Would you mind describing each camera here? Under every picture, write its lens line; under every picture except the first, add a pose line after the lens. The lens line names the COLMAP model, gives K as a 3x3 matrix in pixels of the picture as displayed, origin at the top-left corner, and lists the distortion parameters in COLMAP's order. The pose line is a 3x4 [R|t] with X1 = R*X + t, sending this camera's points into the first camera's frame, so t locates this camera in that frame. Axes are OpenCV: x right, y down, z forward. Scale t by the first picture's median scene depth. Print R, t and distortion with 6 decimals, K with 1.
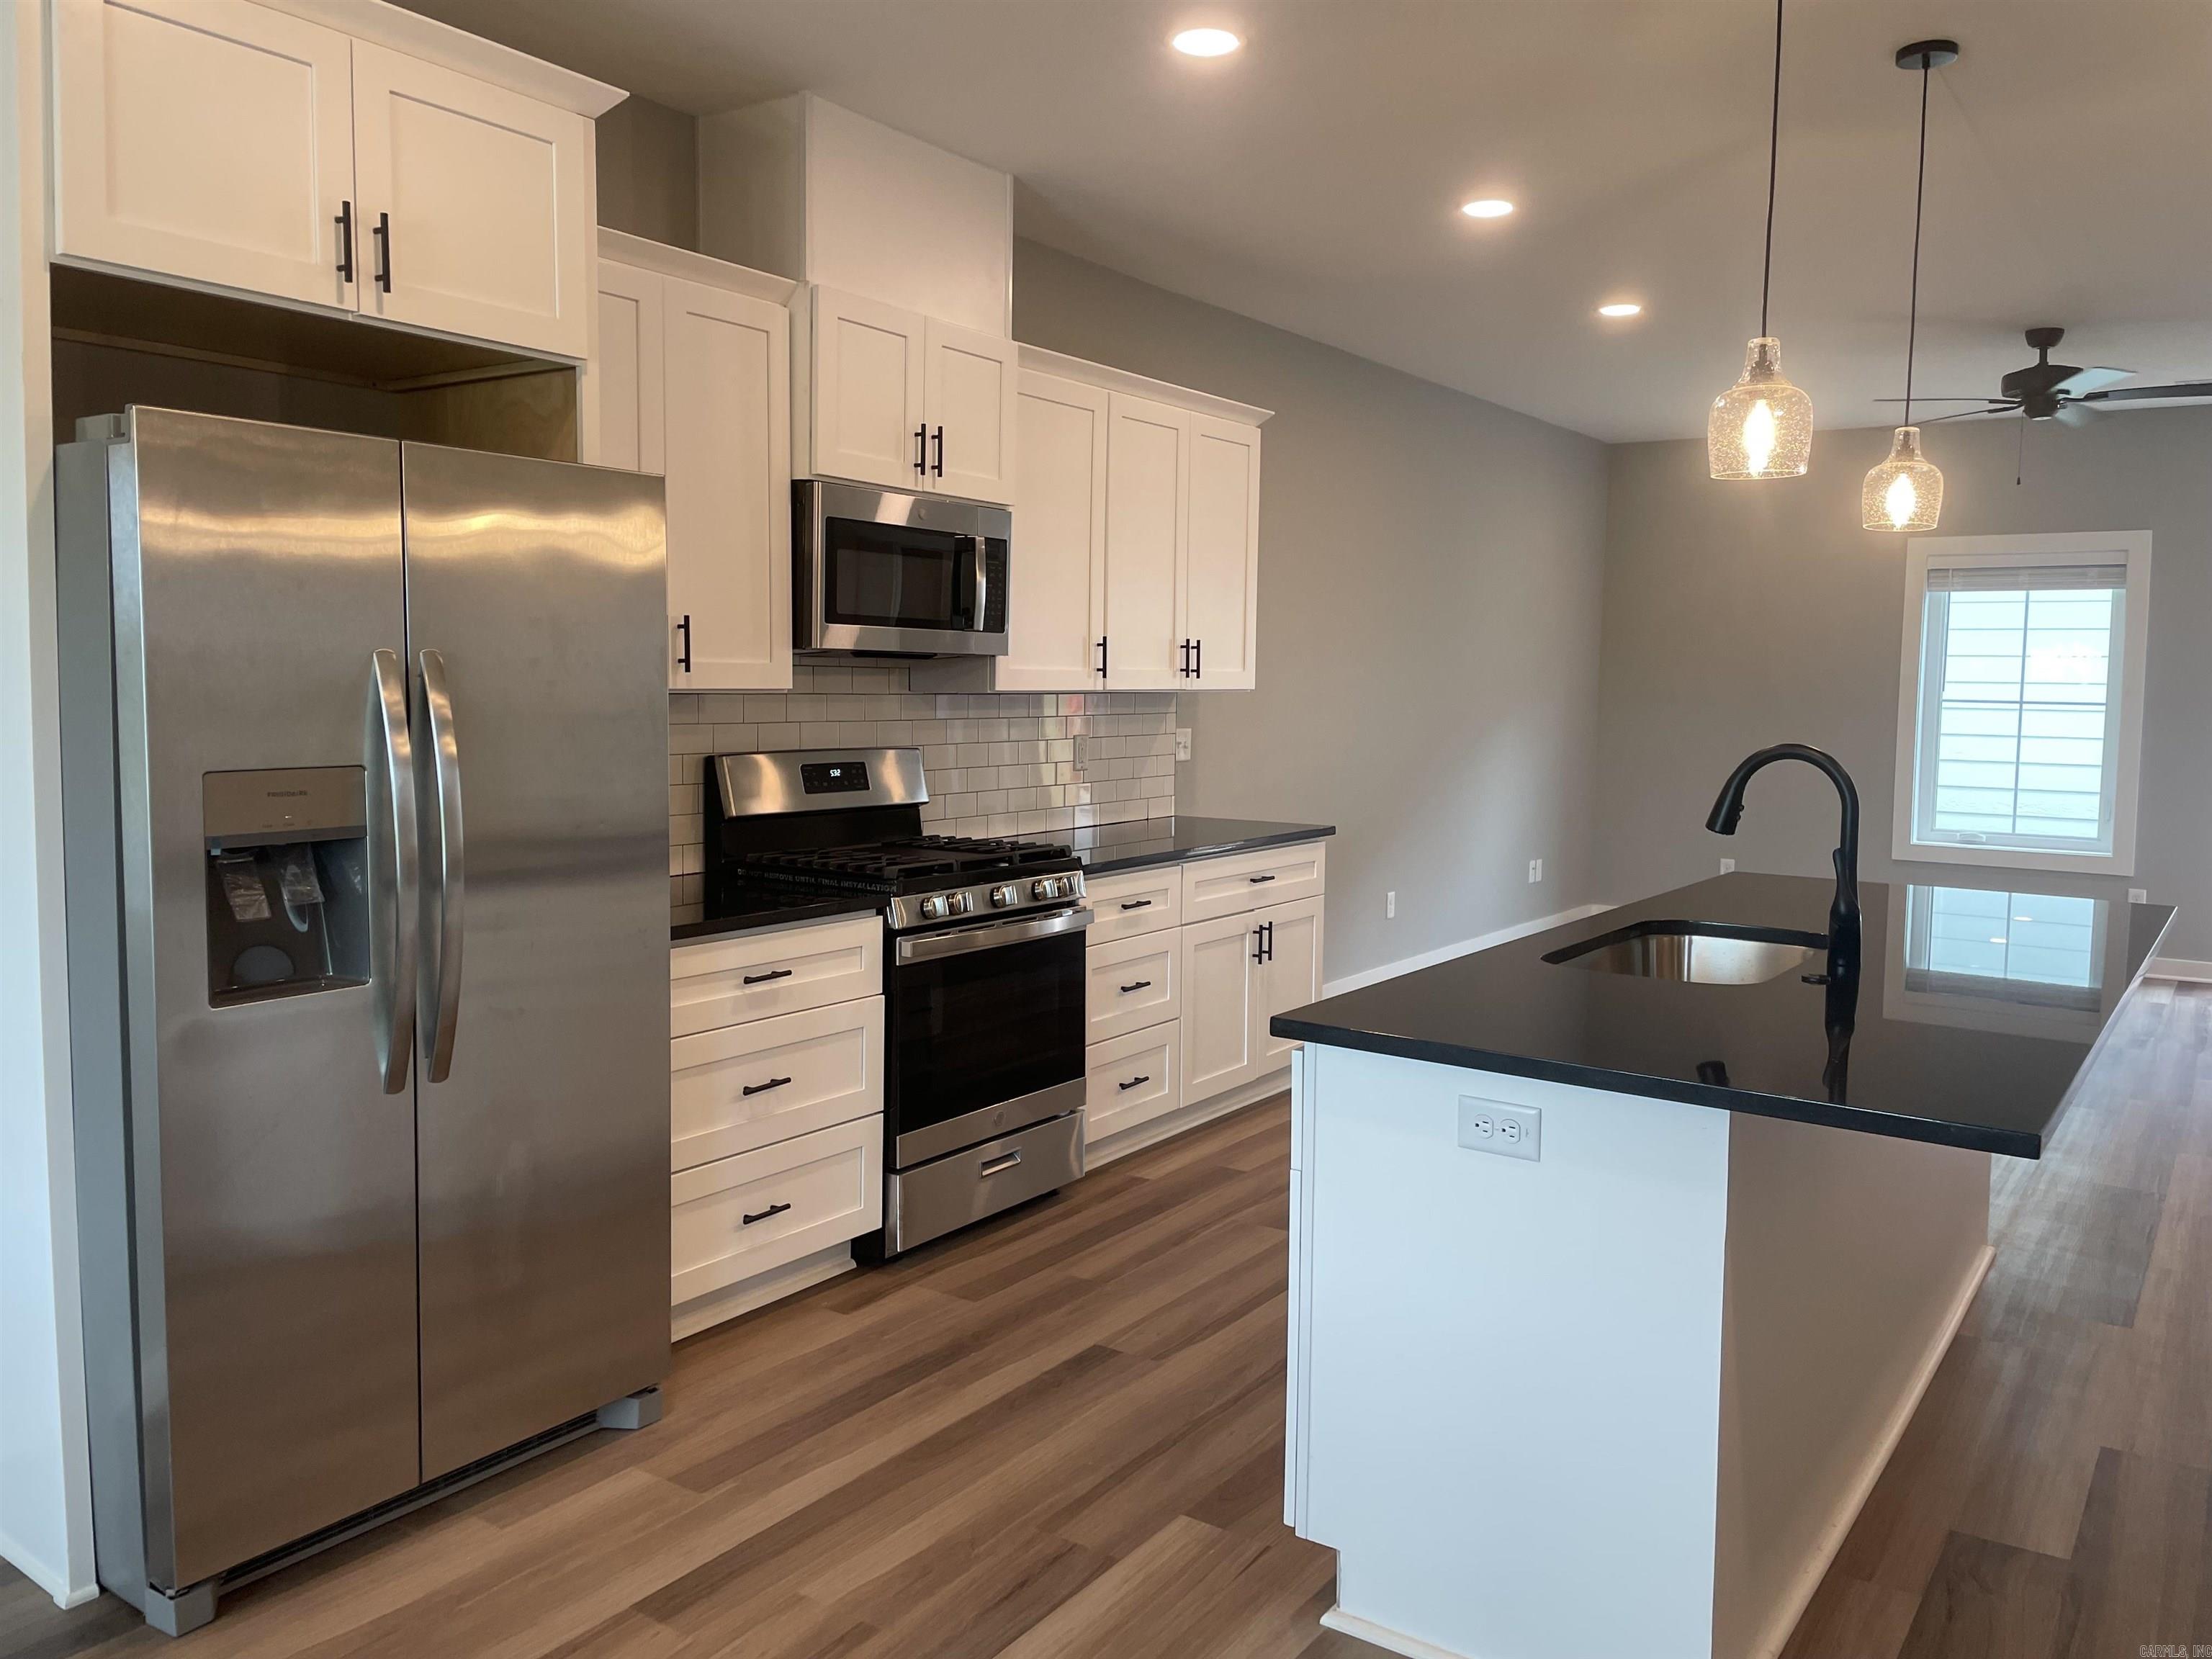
lens RADIAL K [[1671.4, 0, 1111.3], [0, 1671.4, 796.8], [0, 0, 1]] dist [0.064426, -0.087490]
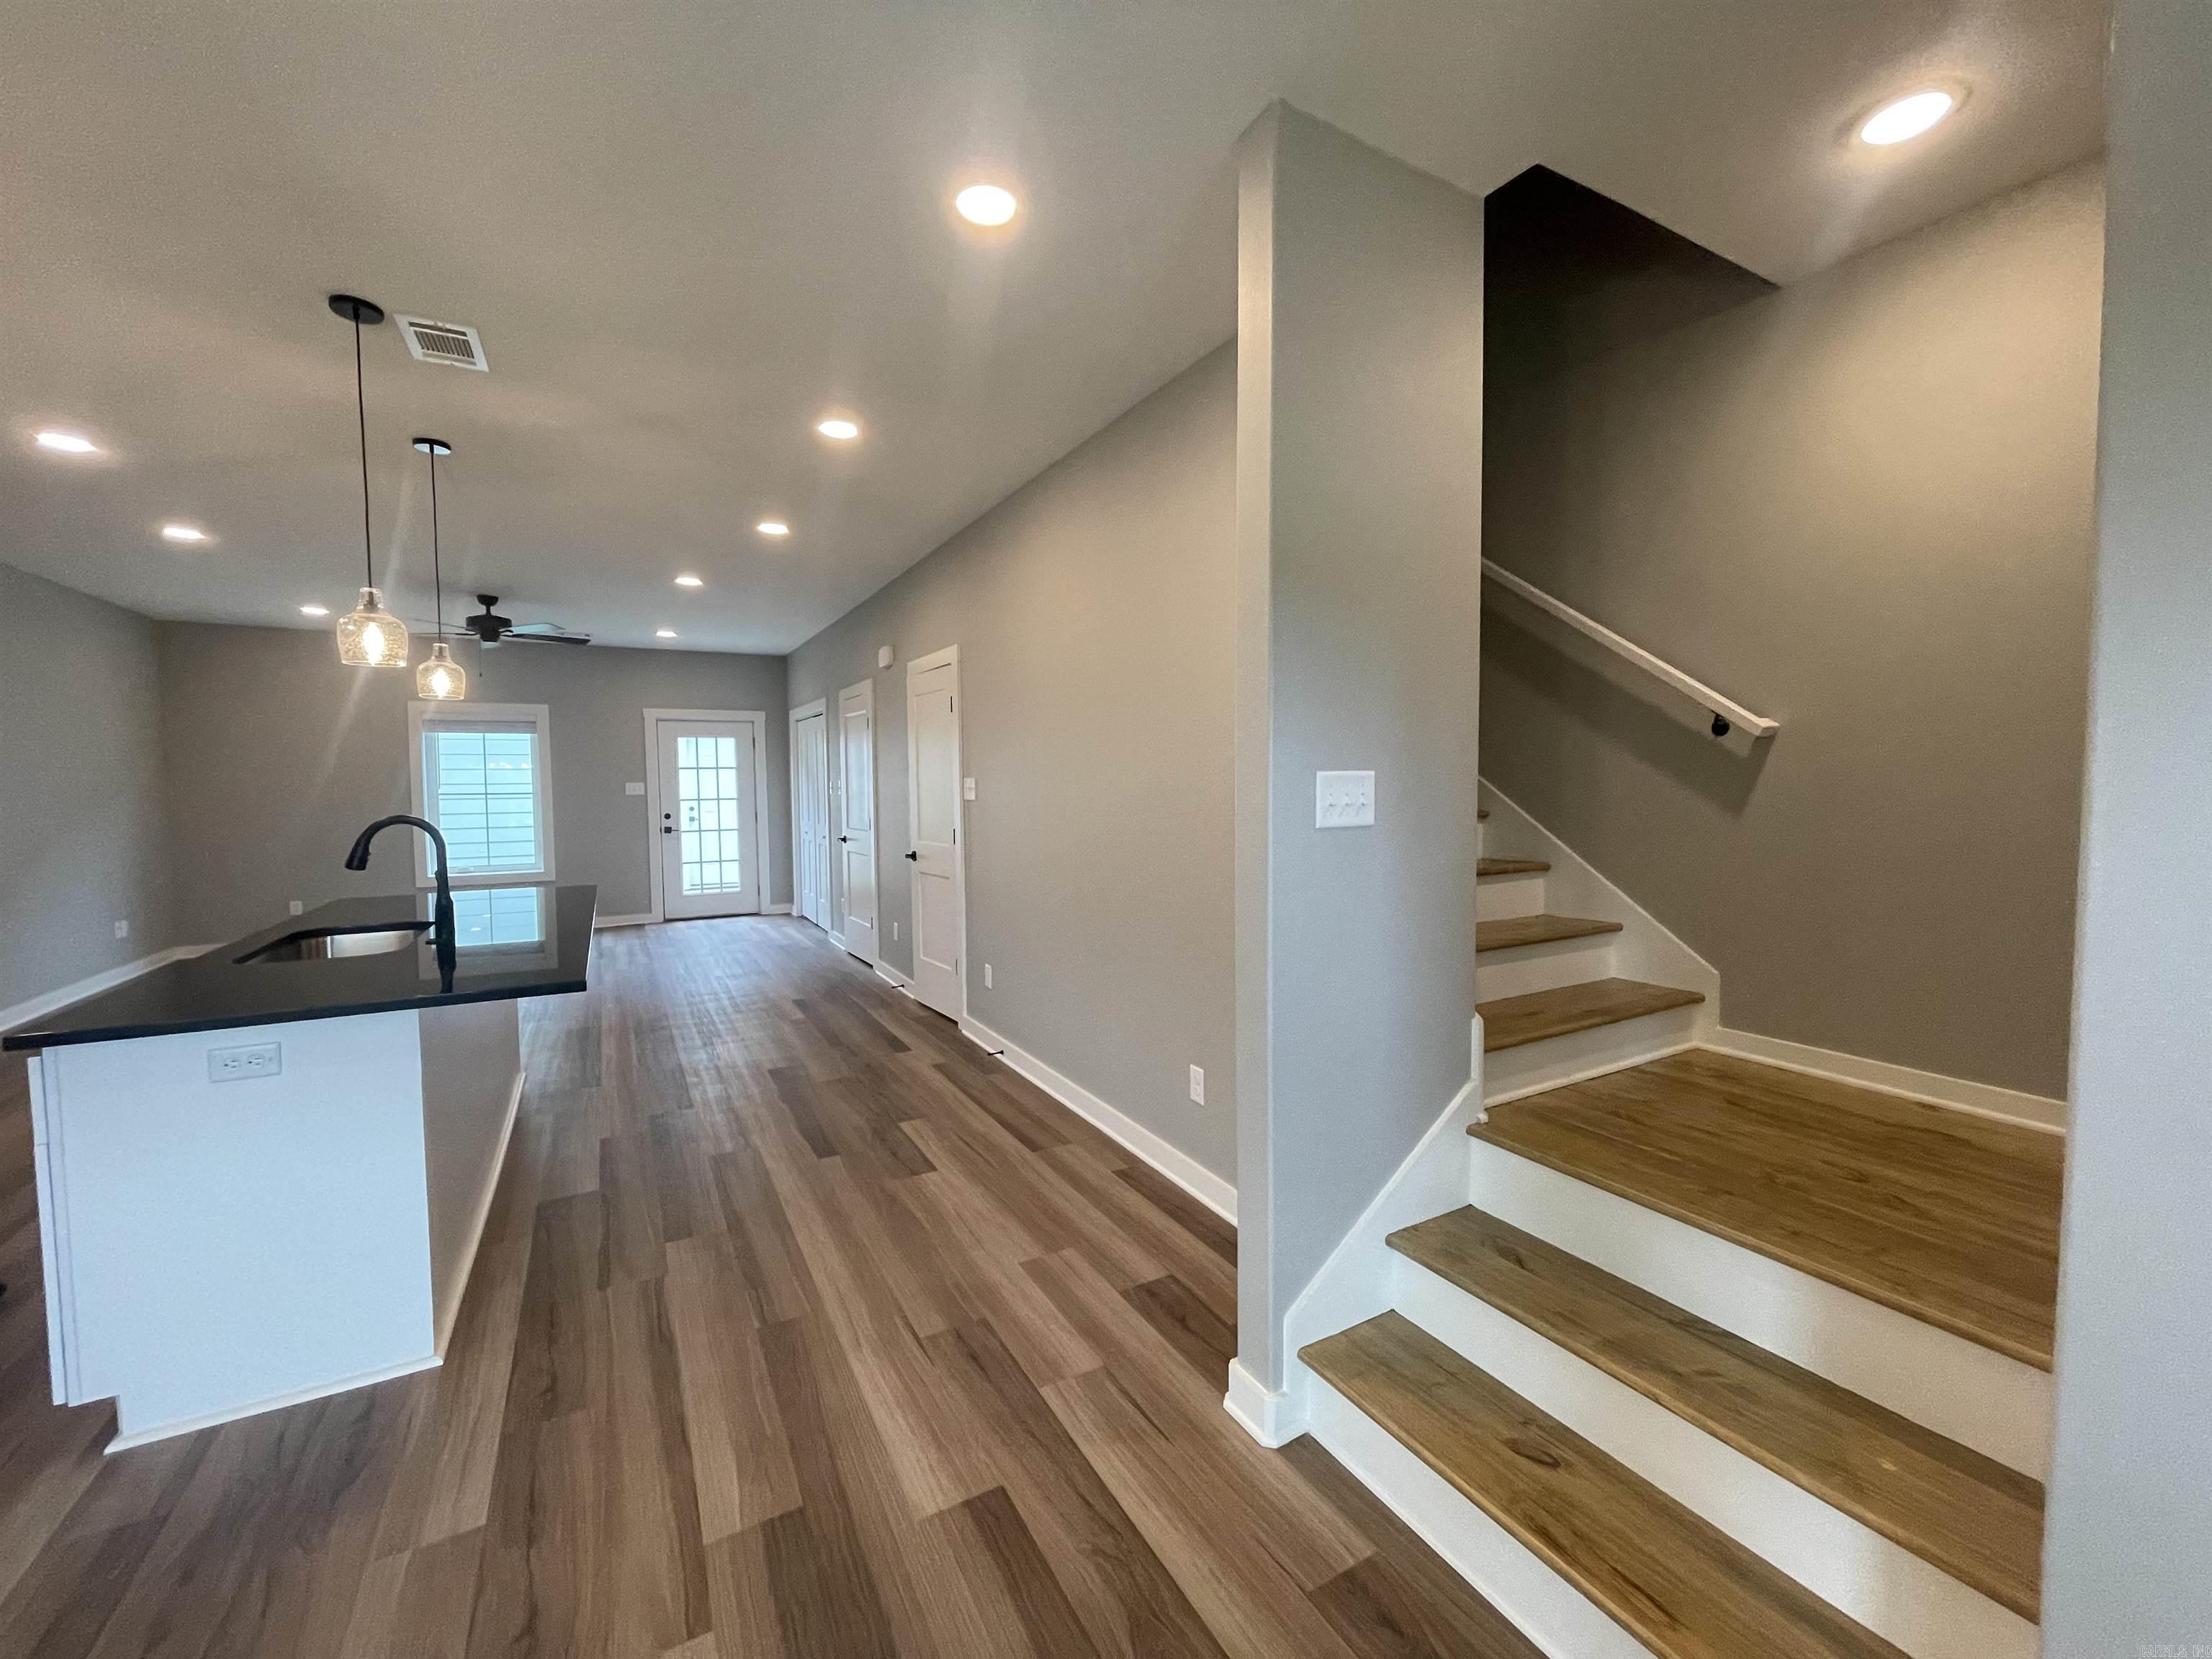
lens RADIAL K [[896.9, 0, 1102.9], [0, 896.9, 836.8], [0, 0, 1]] dist [-0.012024, 0.004338]
pose [[0.438395, -0.071970, 0.895896, -0.100294], [0.079954, 0.995960, 0.040884, 0.010142], [-0.895219, 0.053707, 0.442378, -0.071482]]
